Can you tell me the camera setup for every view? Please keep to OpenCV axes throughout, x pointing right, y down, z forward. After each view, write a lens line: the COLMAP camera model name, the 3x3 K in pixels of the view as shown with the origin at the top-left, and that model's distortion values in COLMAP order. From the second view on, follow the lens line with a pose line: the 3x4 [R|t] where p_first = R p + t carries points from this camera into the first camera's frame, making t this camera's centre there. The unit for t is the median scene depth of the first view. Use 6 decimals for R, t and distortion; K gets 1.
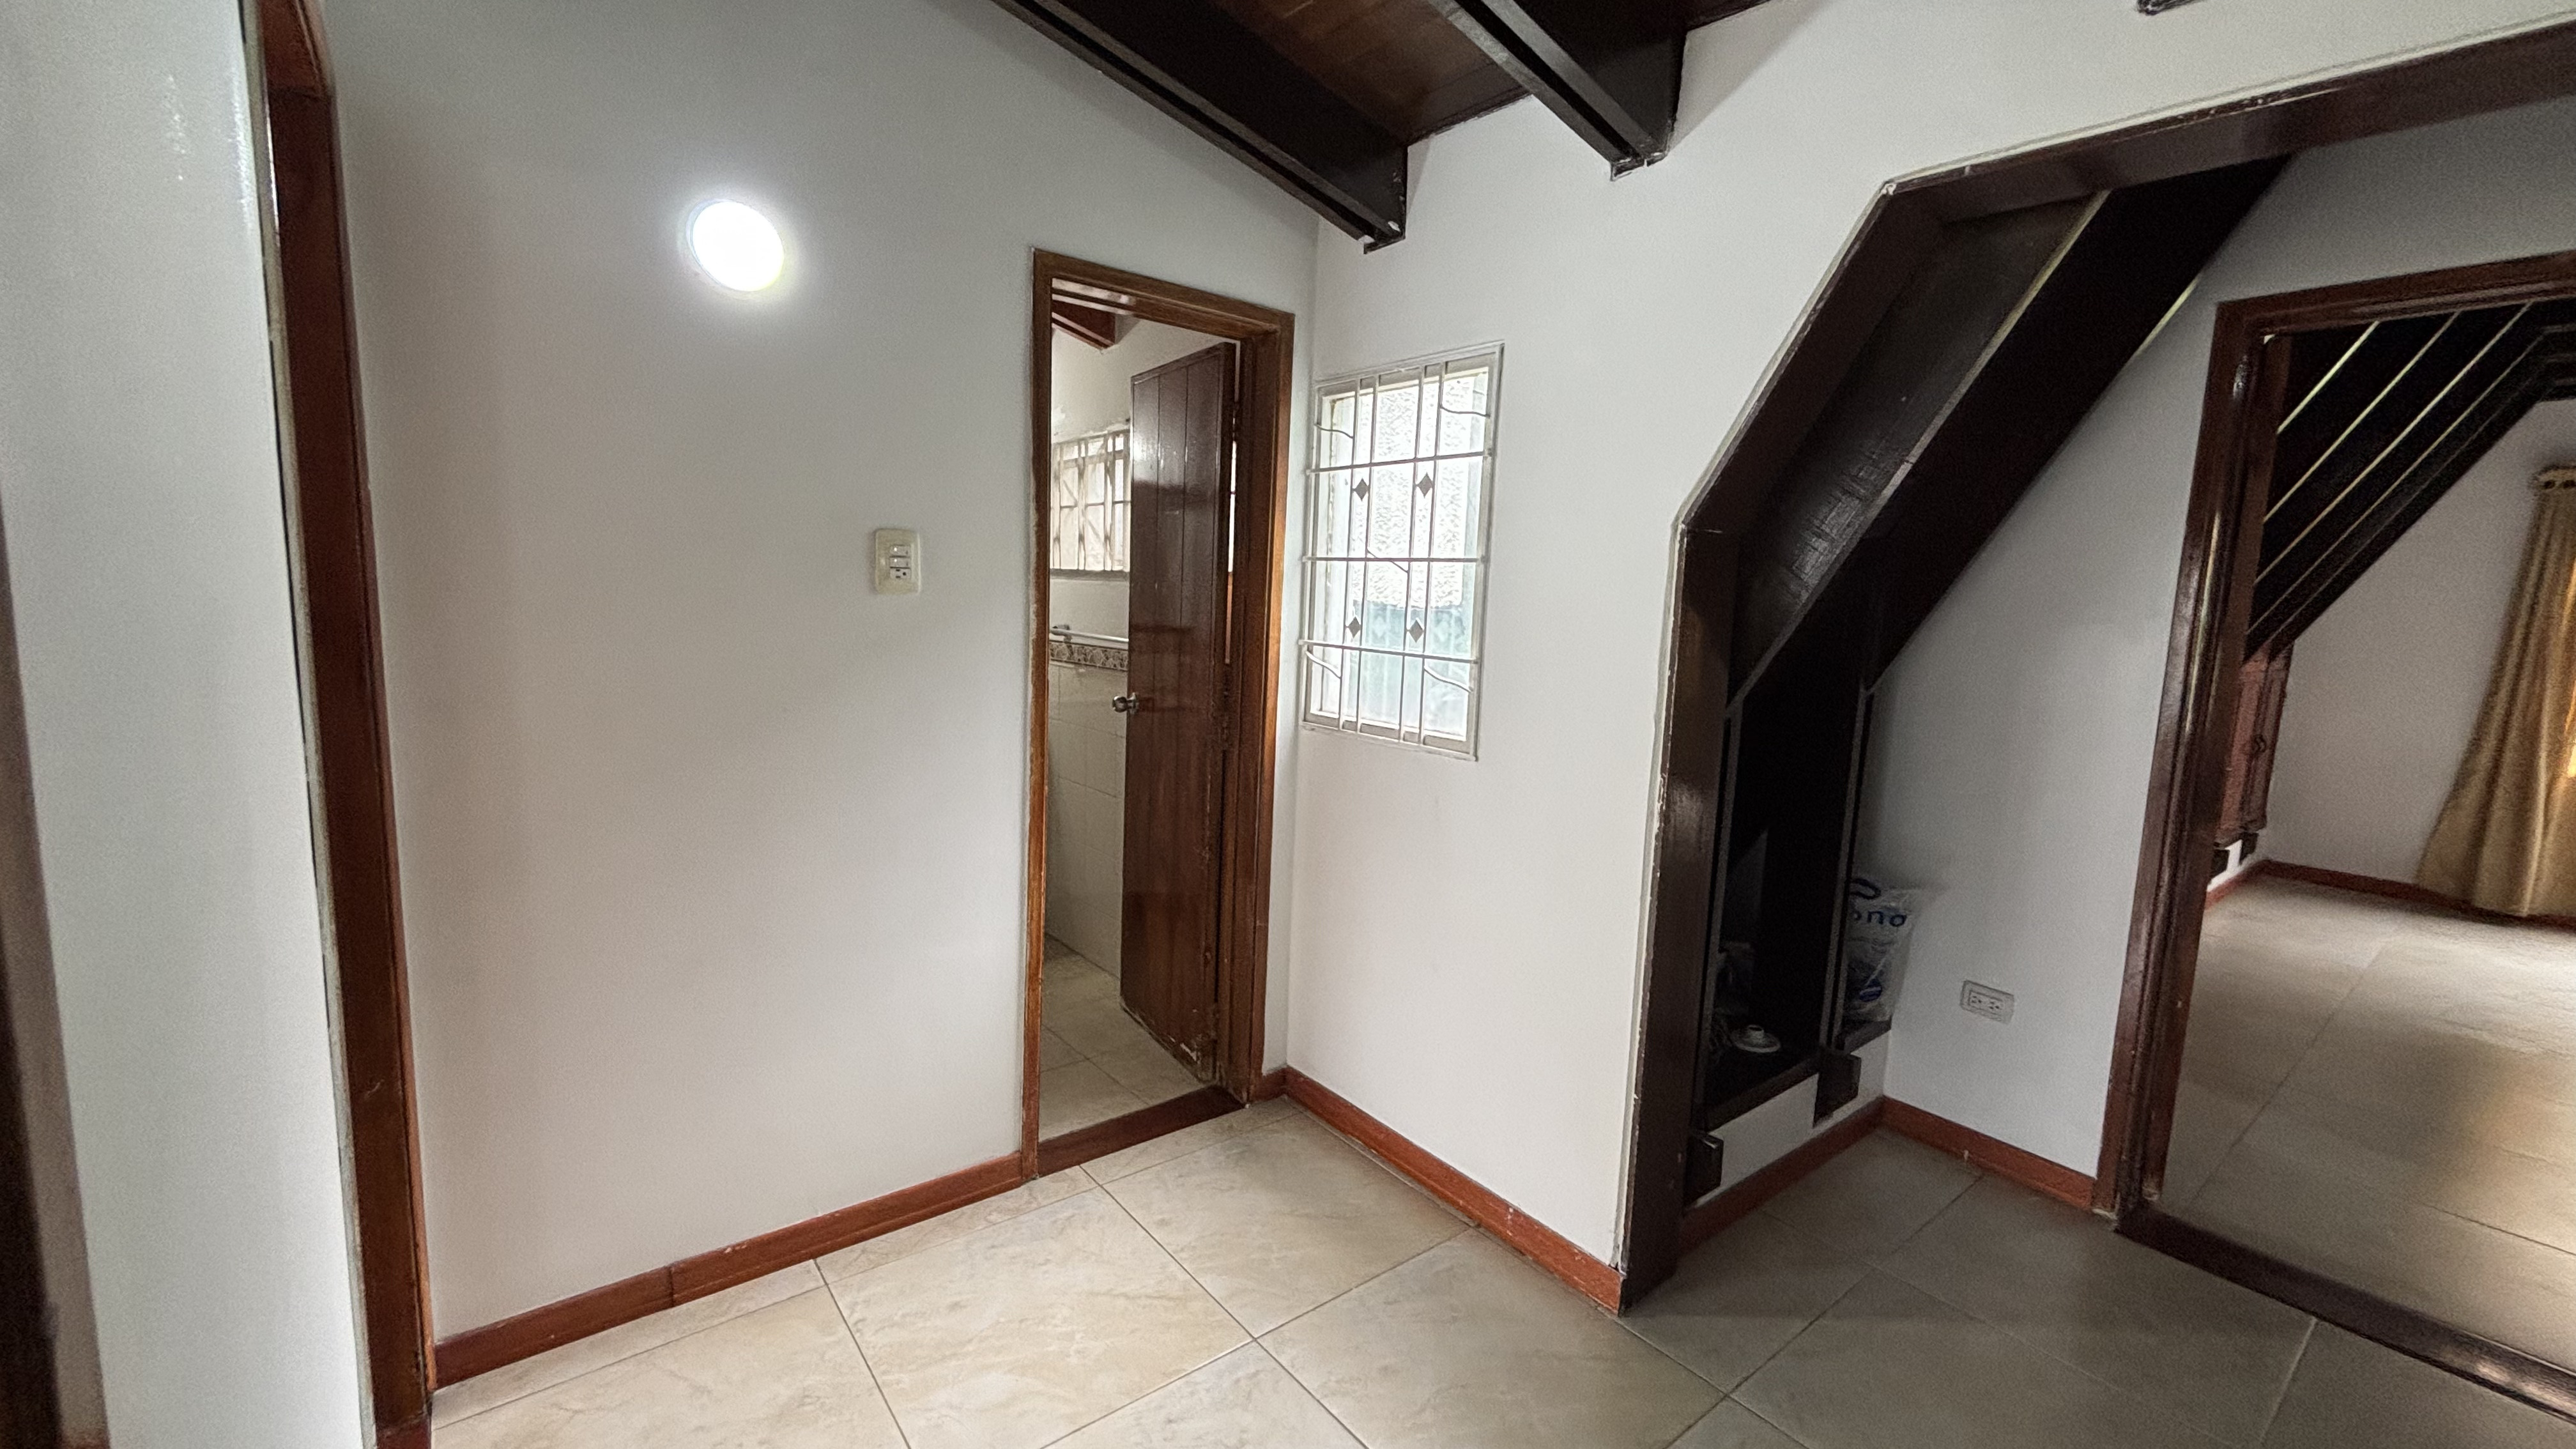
lens RADIAL K [[1046.4, 0, 1285.6], [0, 1046.4, 720.5], [0, 0, 1]] dist [-0.000471, -0.000165]
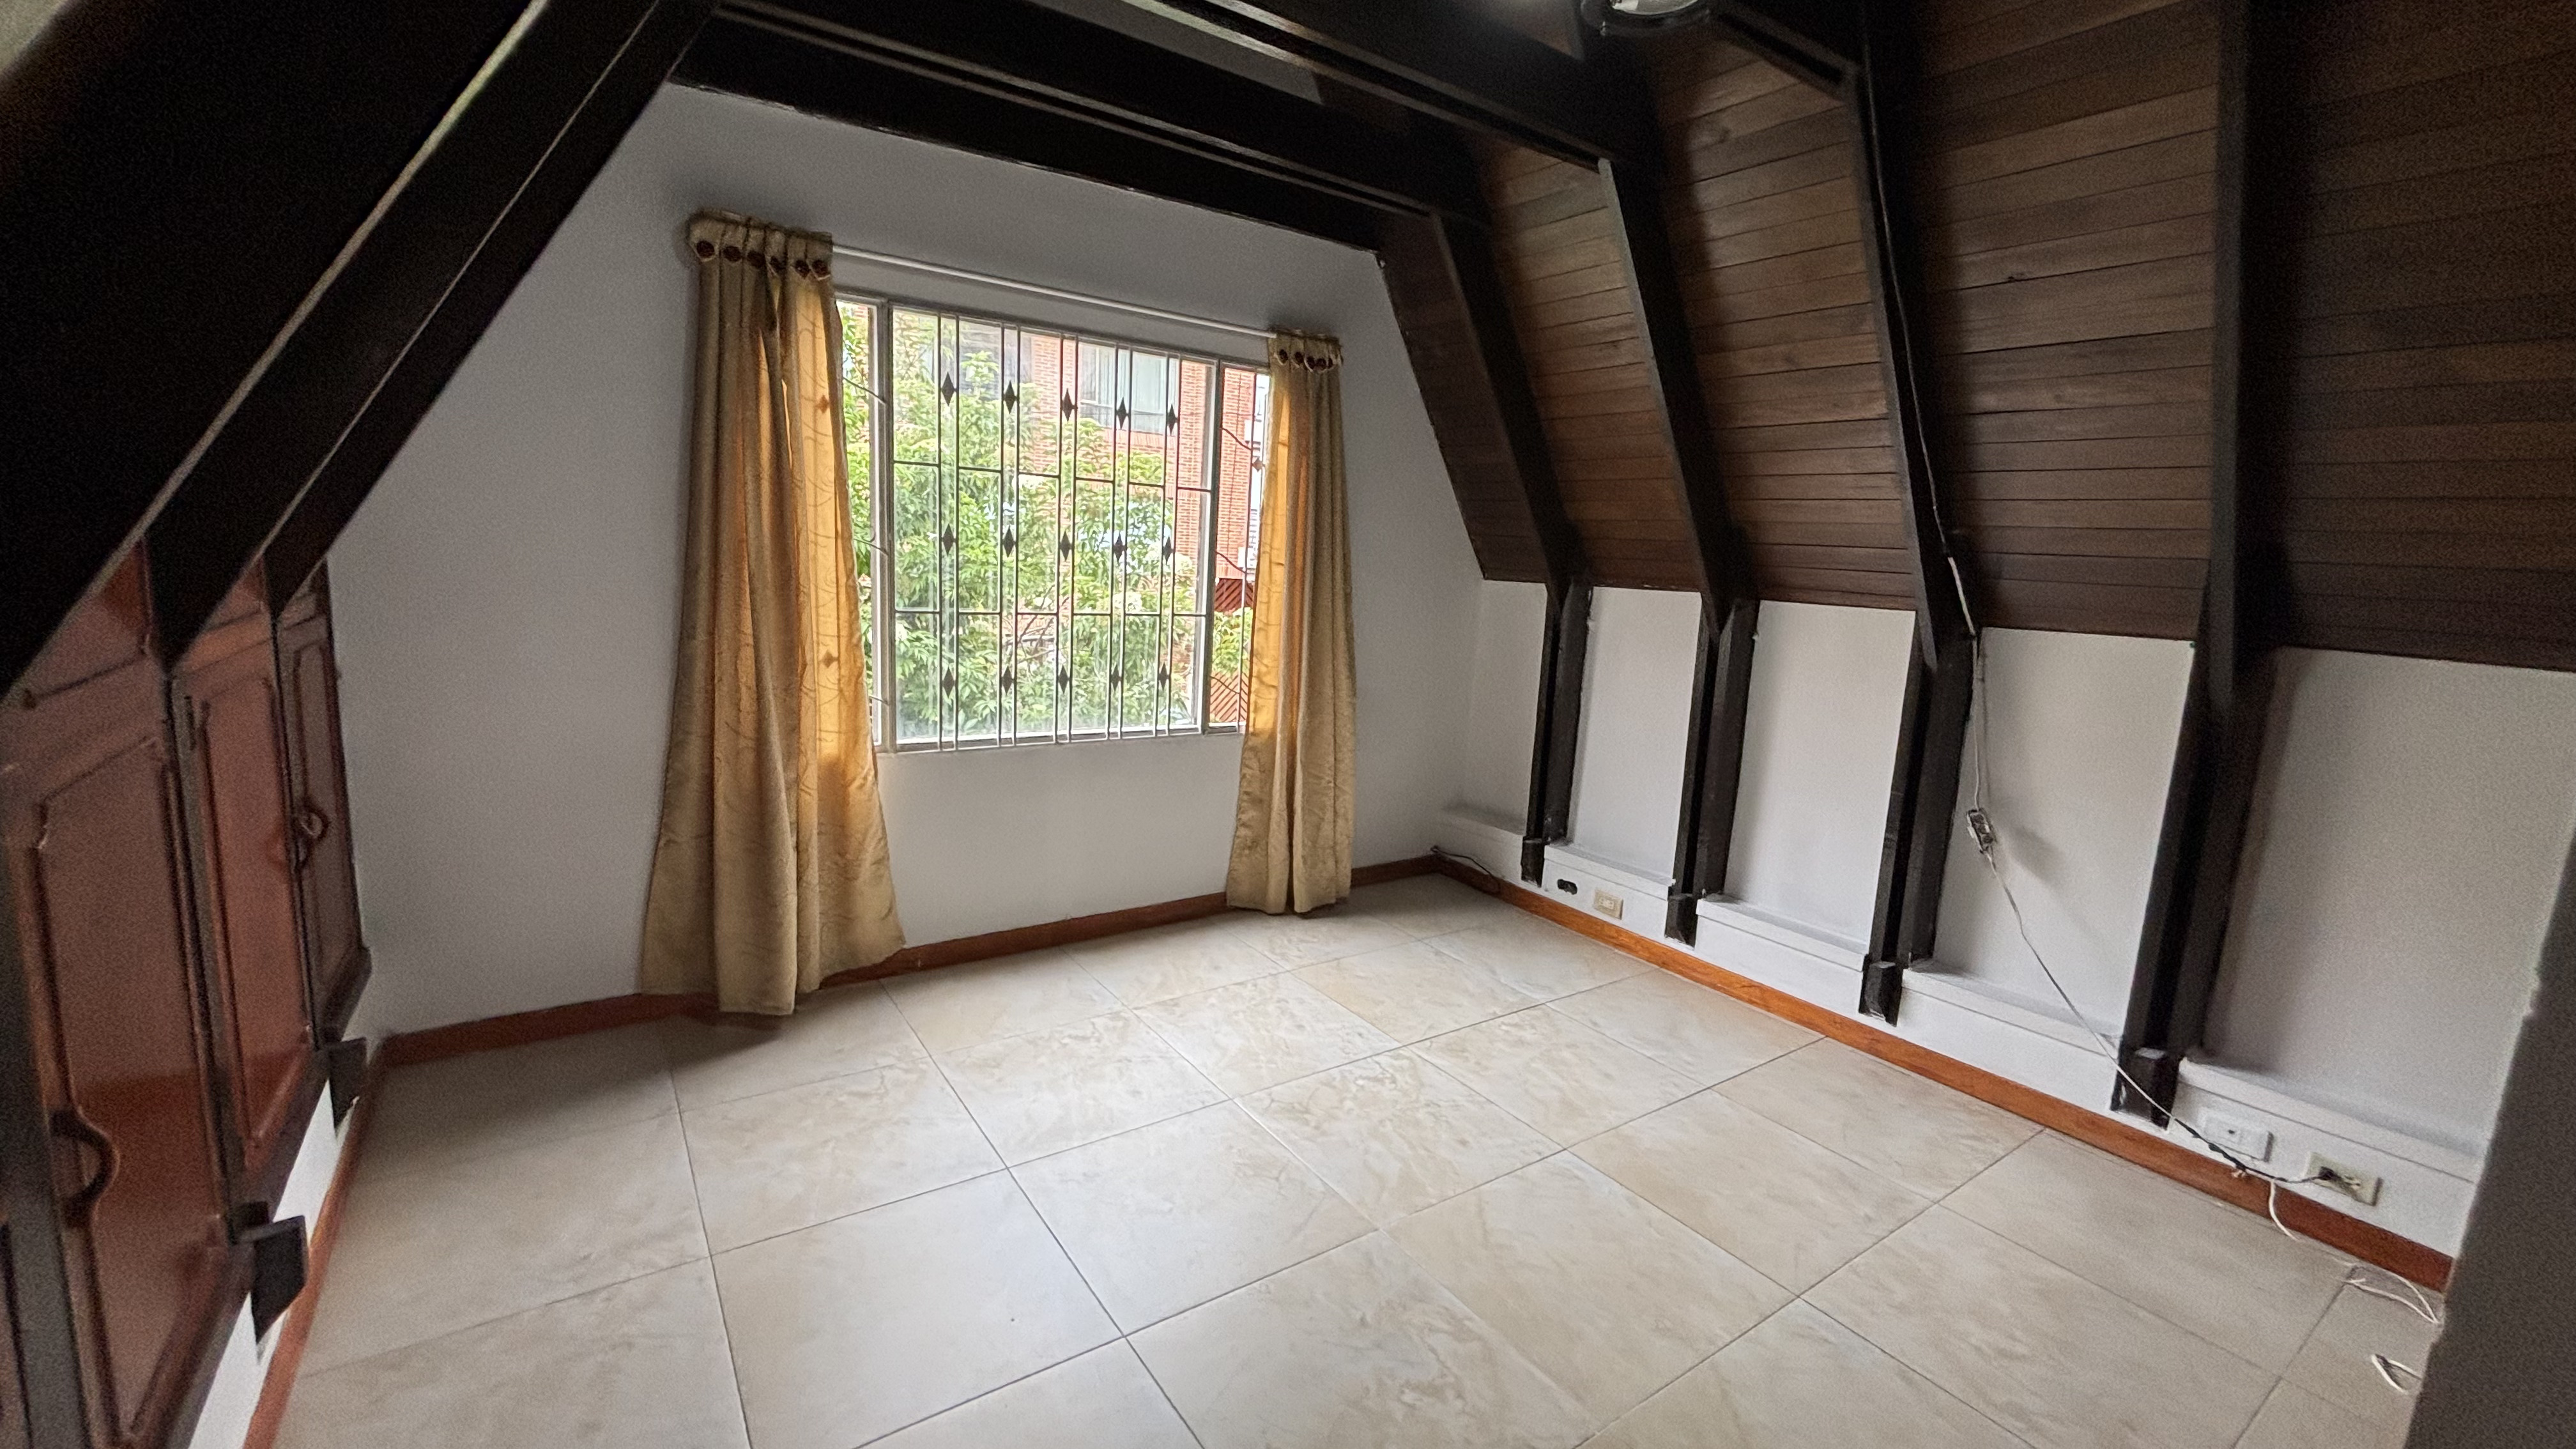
lens RADIAL K [[1046.4, 0, 1285.6], [0, 1046.4, 720.5], [0, 0, 1]] dist [-0.000471, -0.000165]
pose [[0.064915, -0.191370, 0.979369, 1.285959], [0.088133, 0.978703, 0.185398, -0.118459], [-0.993991, 0.074280, 0.080398, 1.337823]]
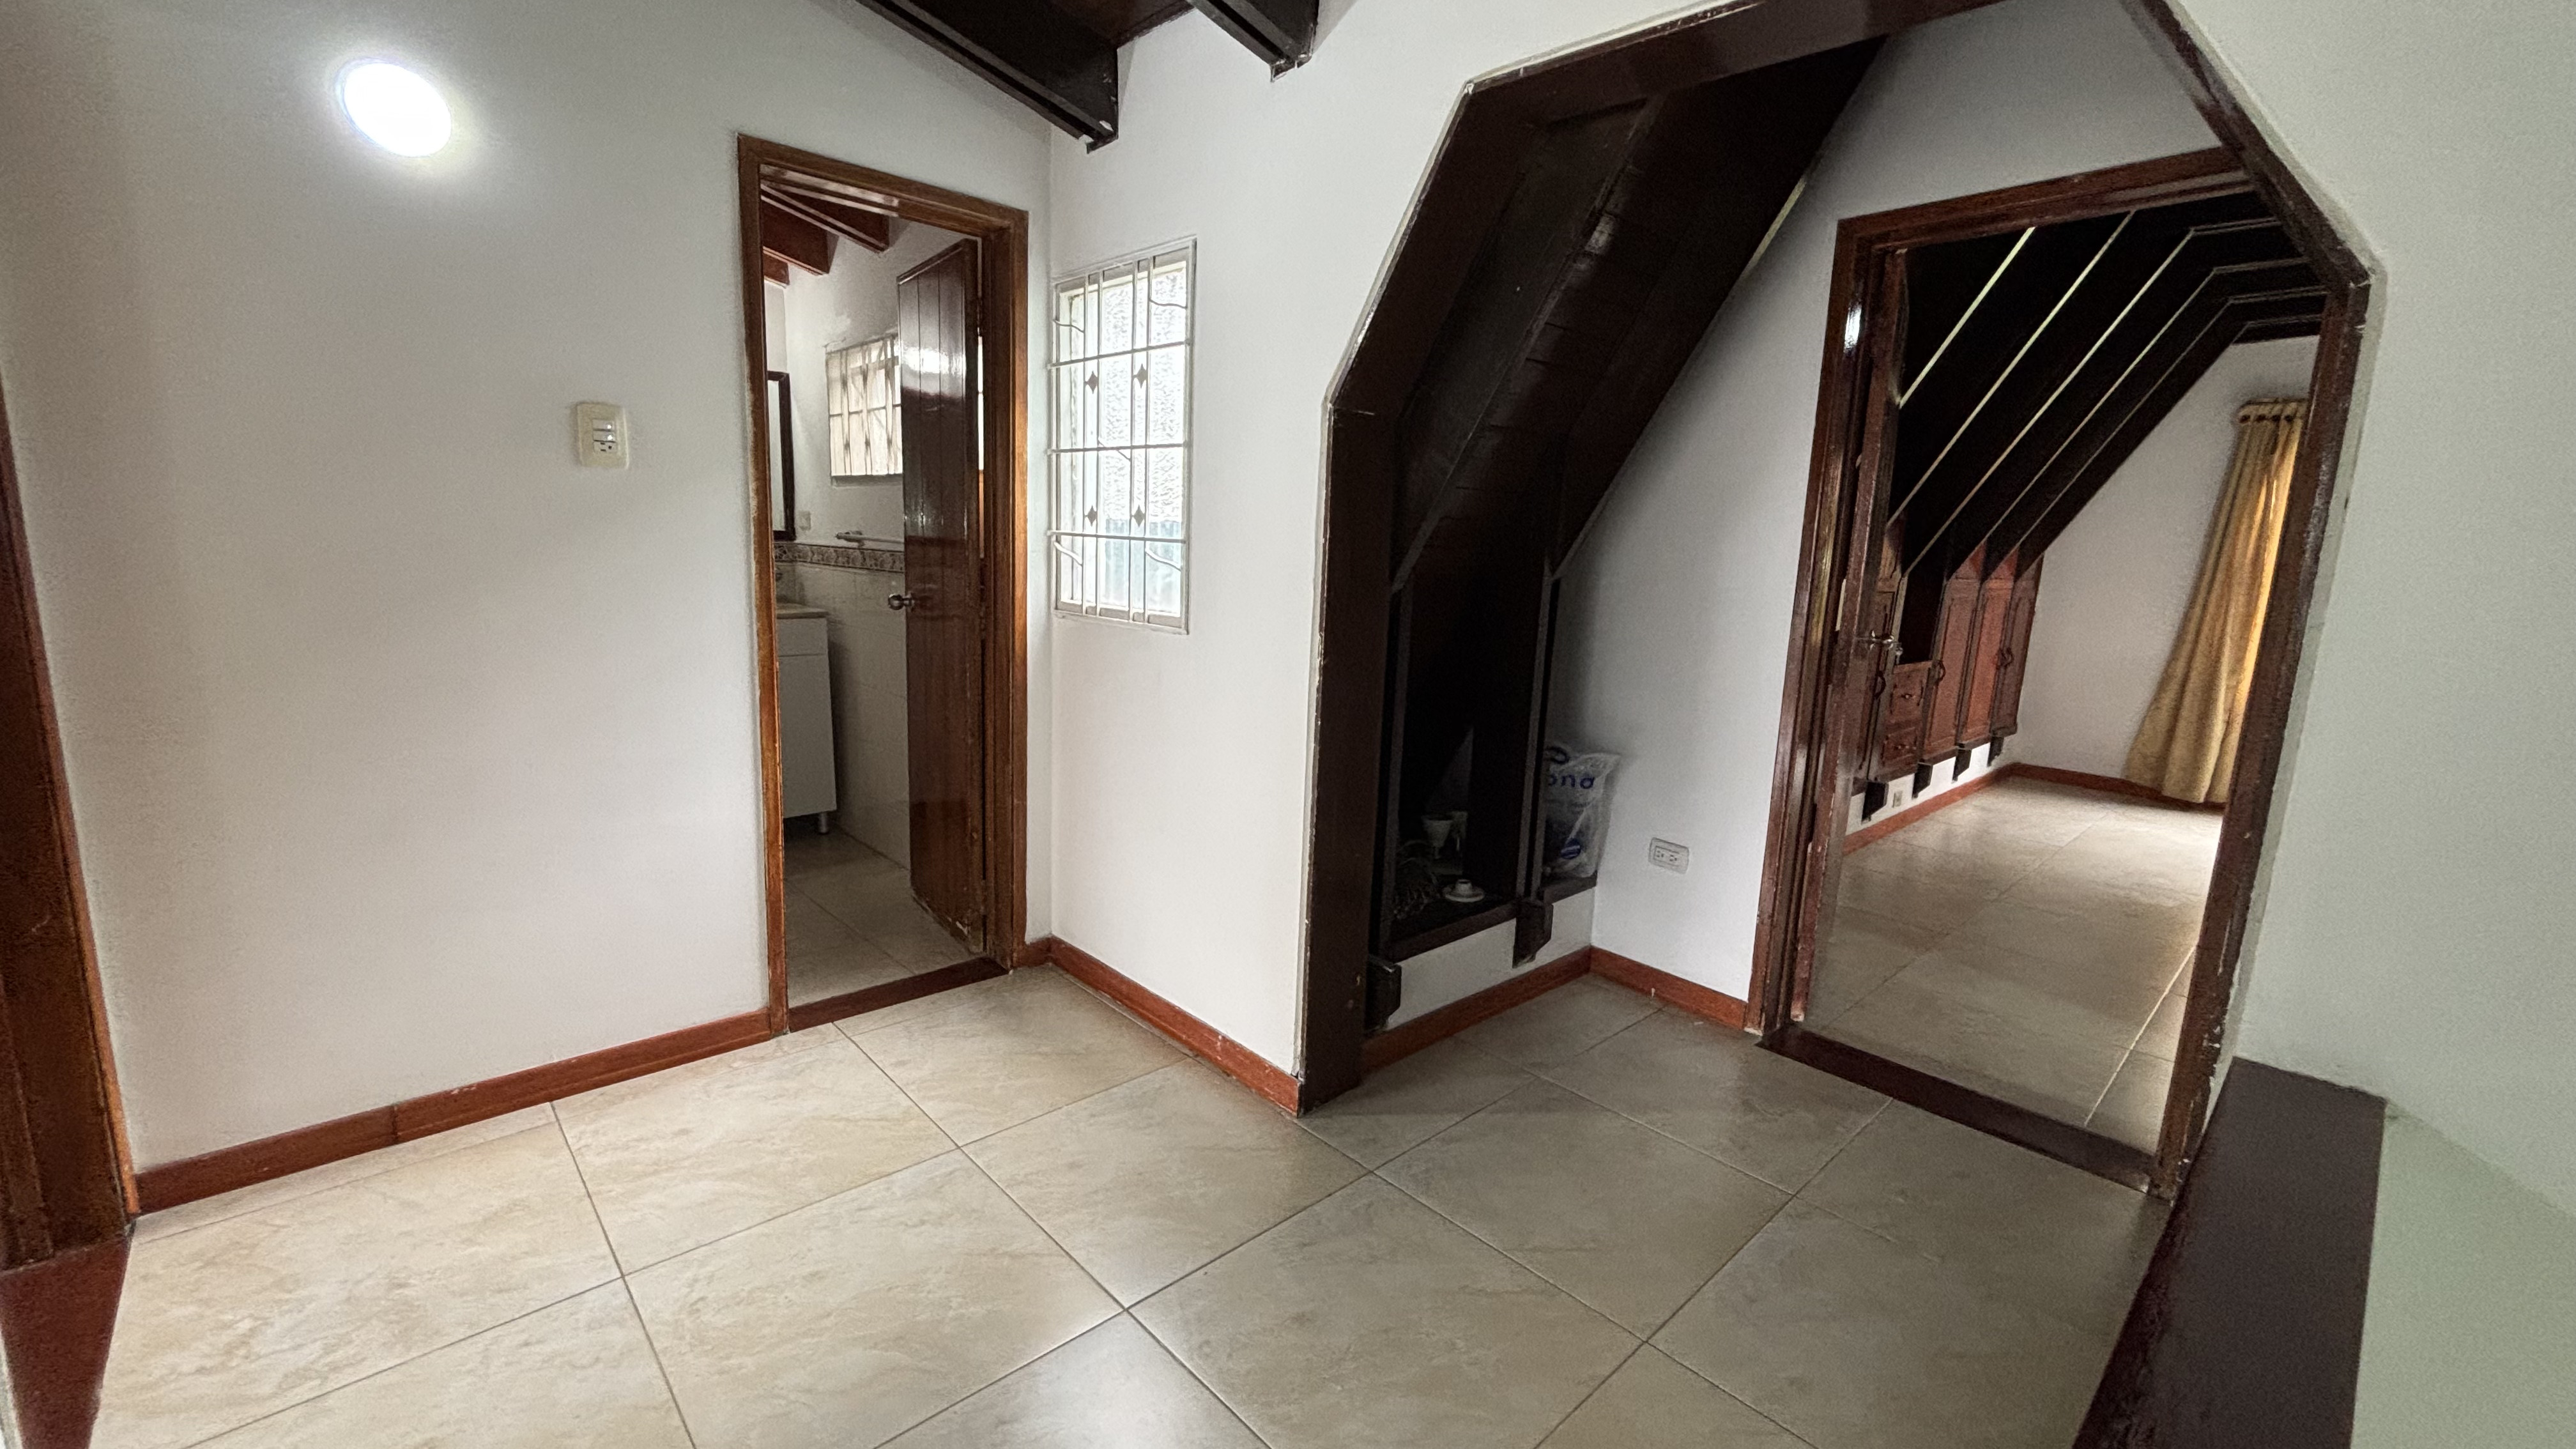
lens RADIAL K [[1045.6, 0, 1288.0], [0, 1045.6, 724.5], [0, 0, 1]] dist [0.001750, -0.000029]
pose [[0.996311, -0.011947, 0.084976, 0.177807], [0.007665, 0.998692, 0.050544, 0.072030], [-0.085469, -0.049706, 0.995100, -0.085386]]
